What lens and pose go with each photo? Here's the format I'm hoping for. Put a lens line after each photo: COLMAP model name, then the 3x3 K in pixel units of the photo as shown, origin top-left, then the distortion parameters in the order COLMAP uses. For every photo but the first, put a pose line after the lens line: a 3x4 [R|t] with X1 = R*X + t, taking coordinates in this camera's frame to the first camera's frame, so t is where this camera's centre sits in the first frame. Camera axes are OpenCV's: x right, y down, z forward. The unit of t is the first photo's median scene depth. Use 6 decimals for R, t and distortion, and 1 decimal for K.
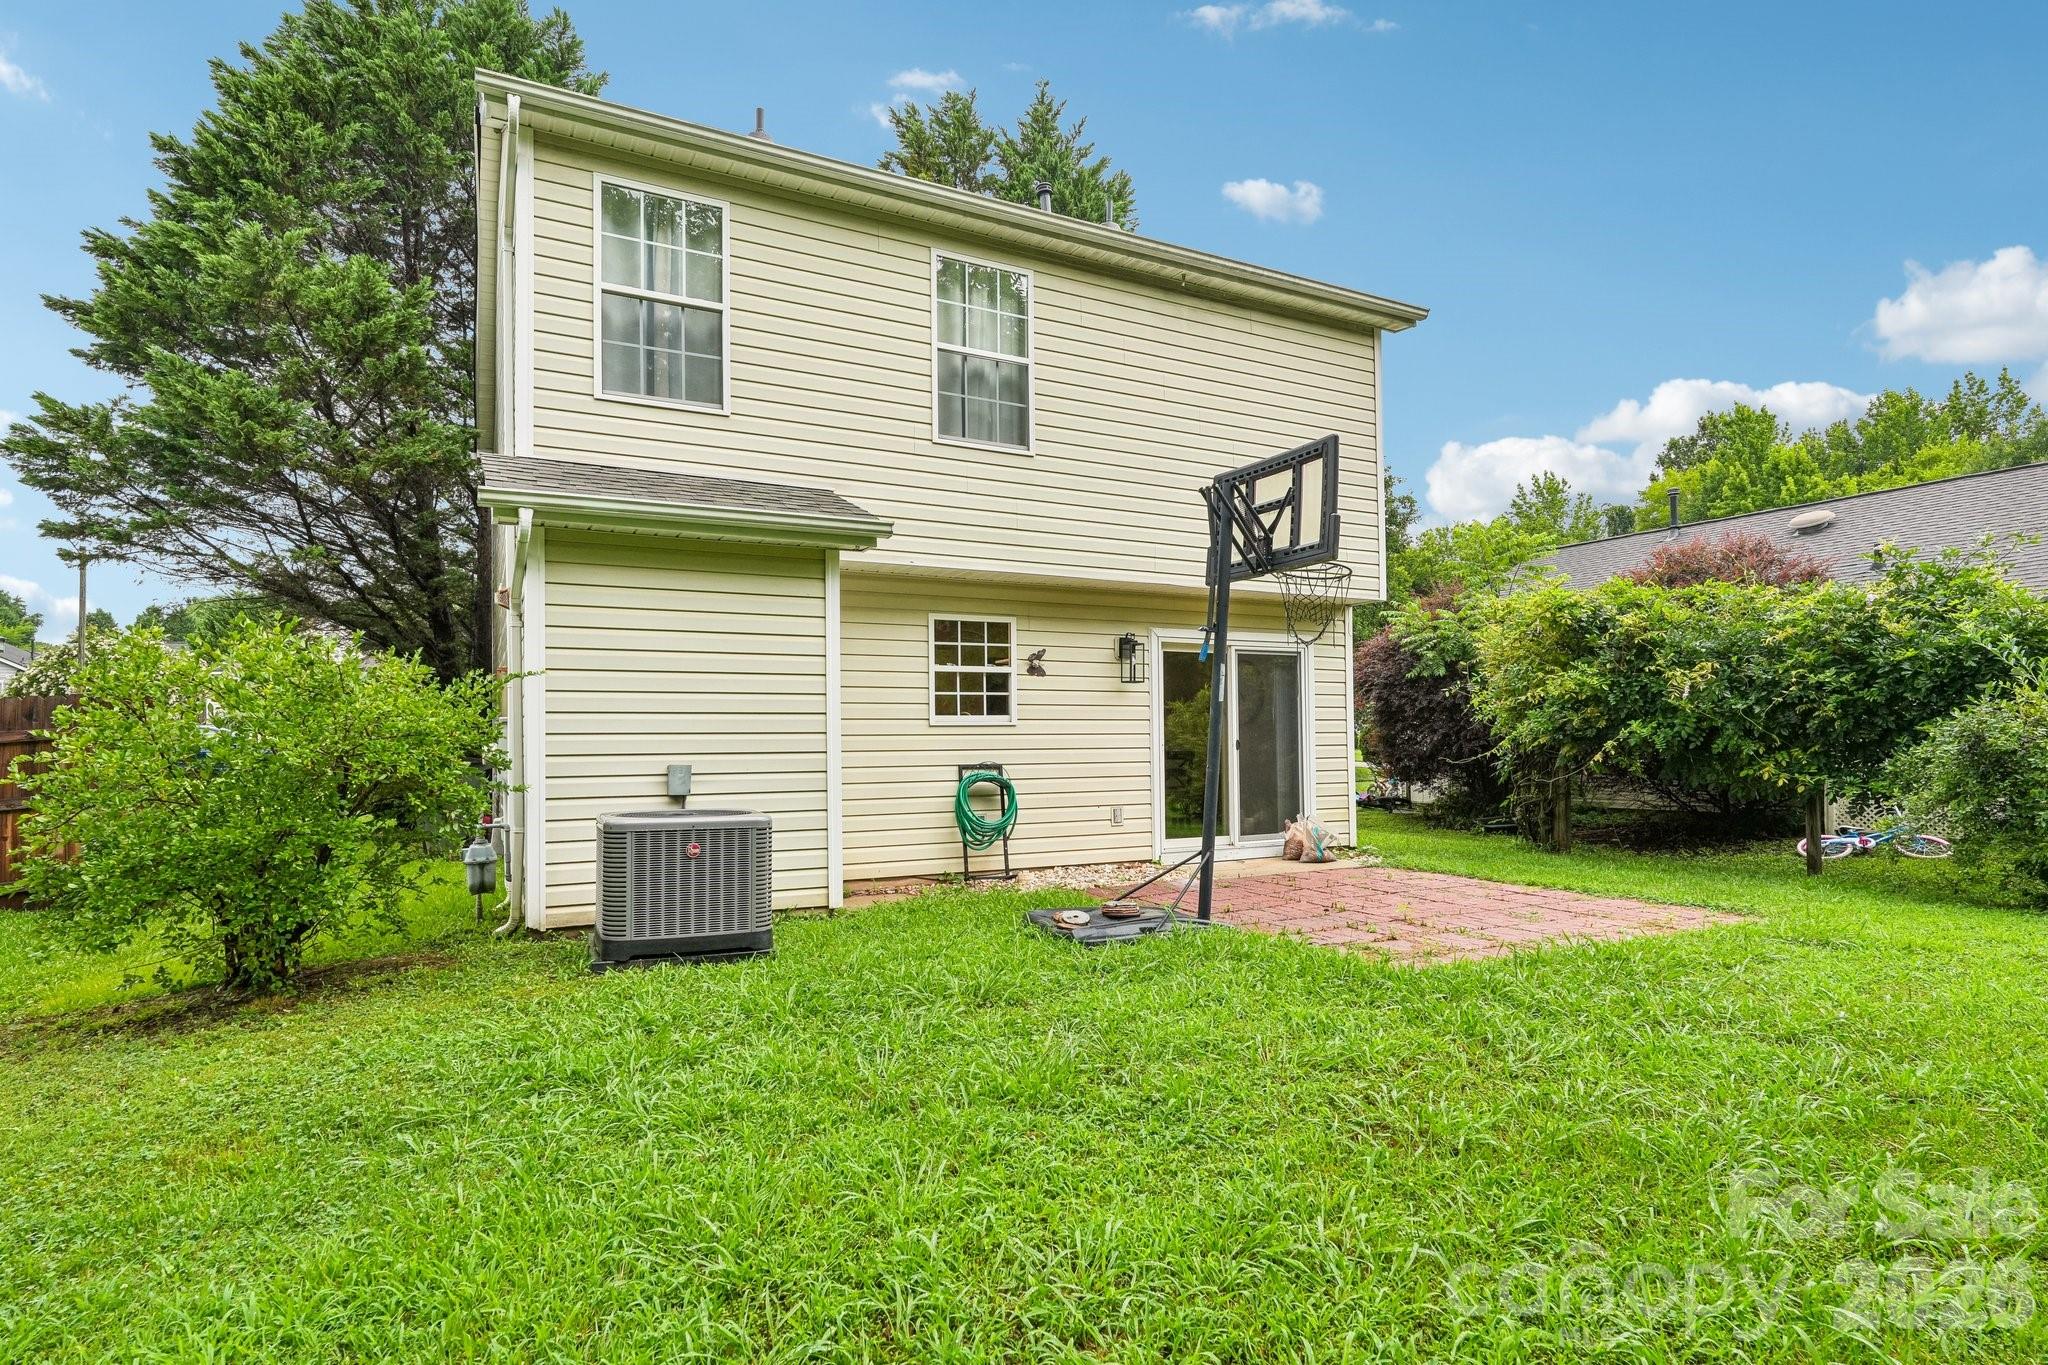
lens RADIAL K [[1025.9, 0, 1021.8], [0, 1025.9, 695.6], [0, 0, 1]] dist [-0.000050, 0.000558]
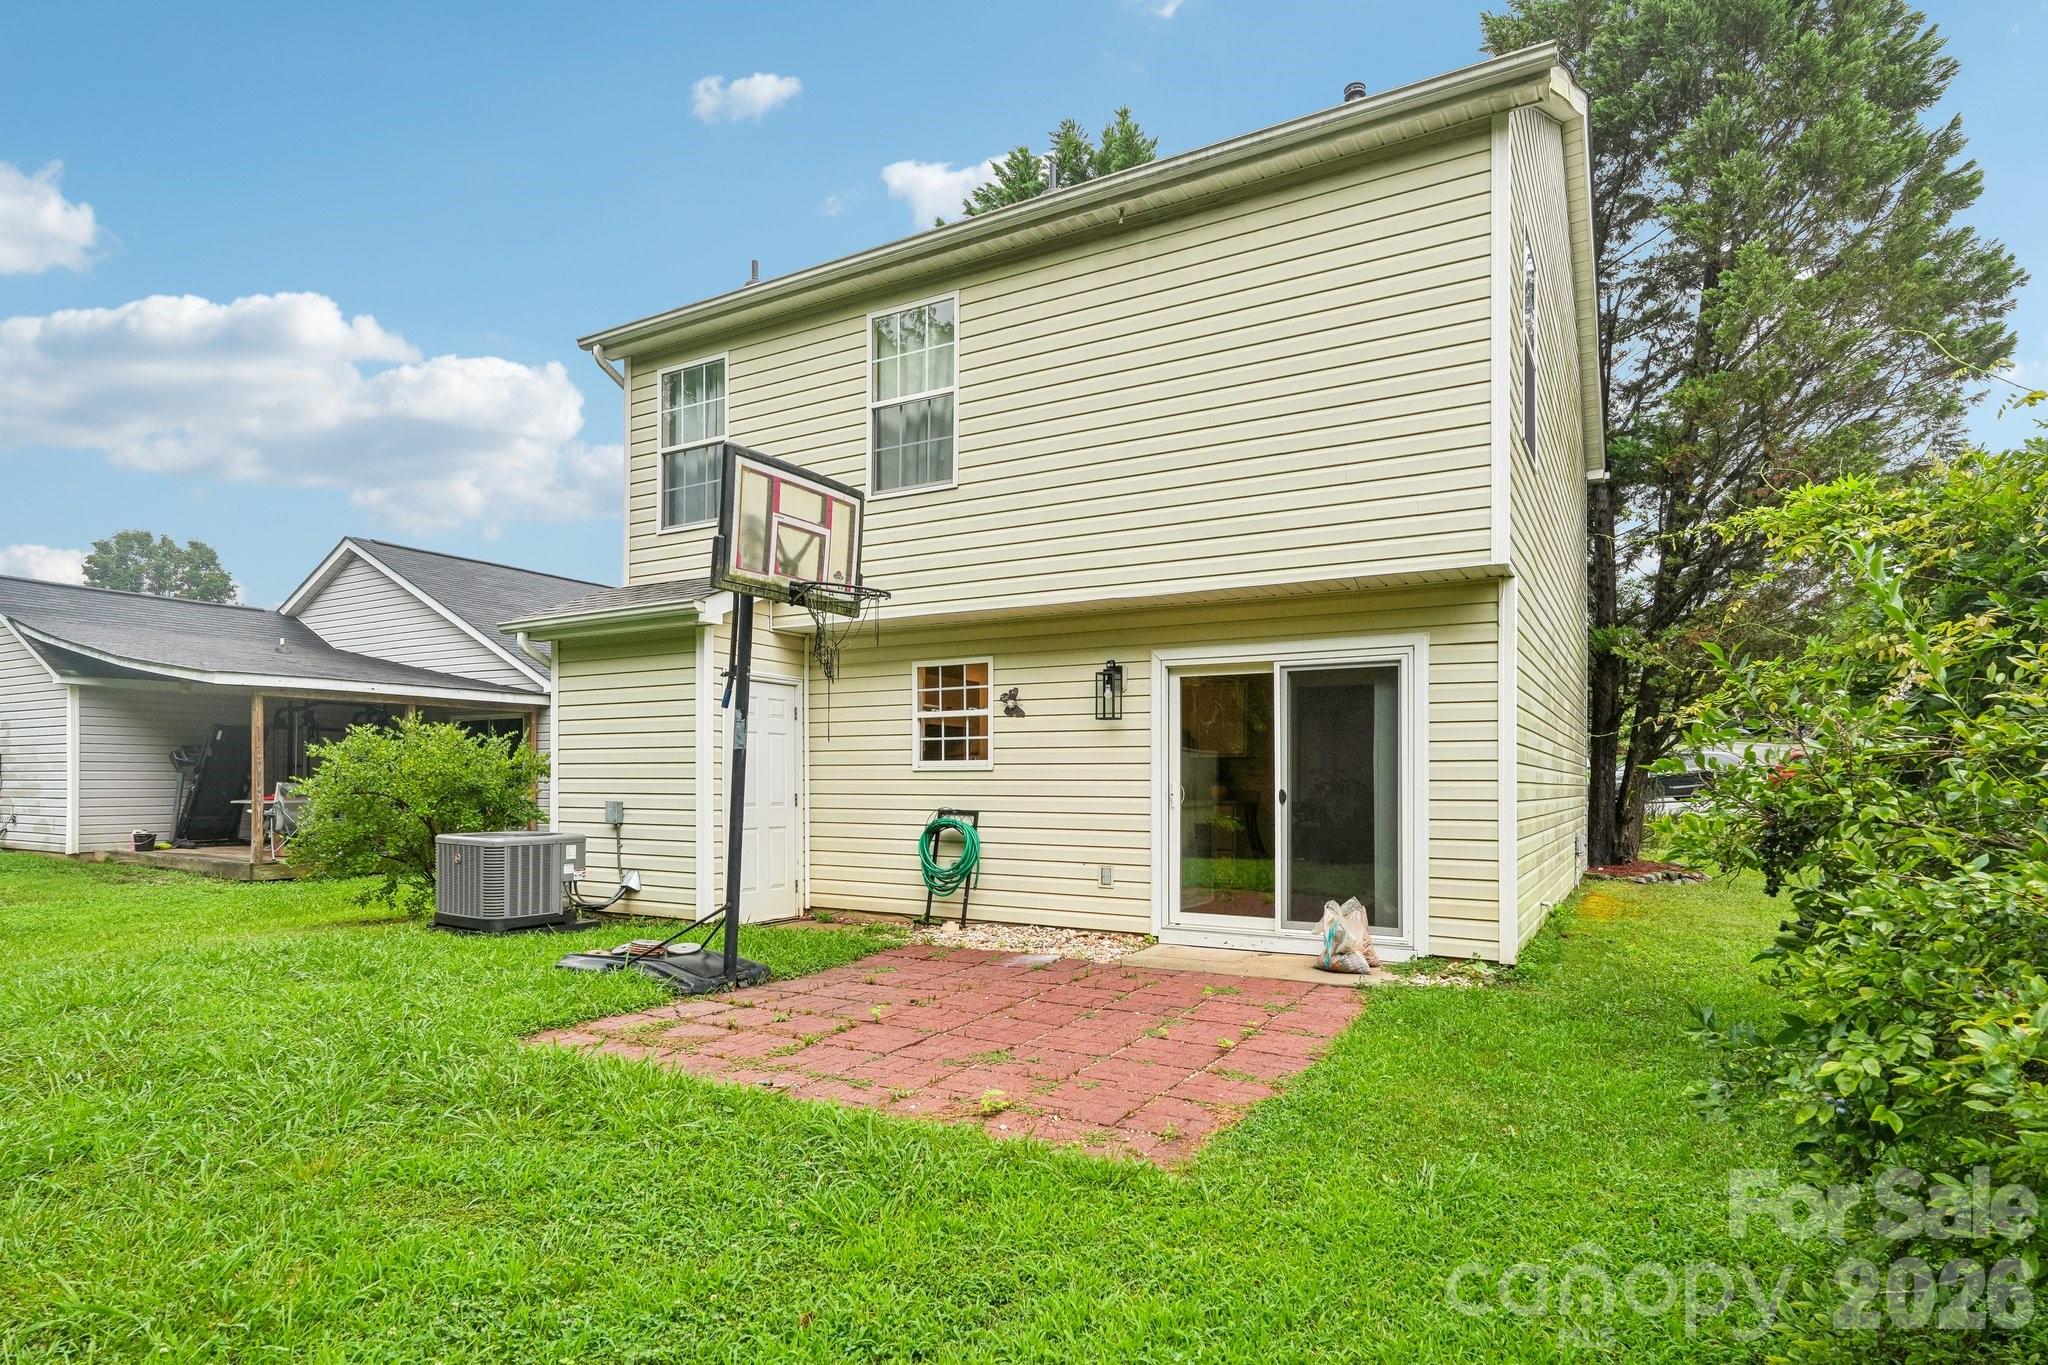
lens RADIAL K [[1112.6, 0, 983.5], [0, 1112.6, 761.7], [0, 0, 1]] dist [-0.005190, -0.000022]
pose [[0.529966, -0.004014, -0.848010, 0.878410], [0.029030, 0.999489, 0.013411, 0.006945], [0.847522, -0.031725, 0.529811, 0.457005]]
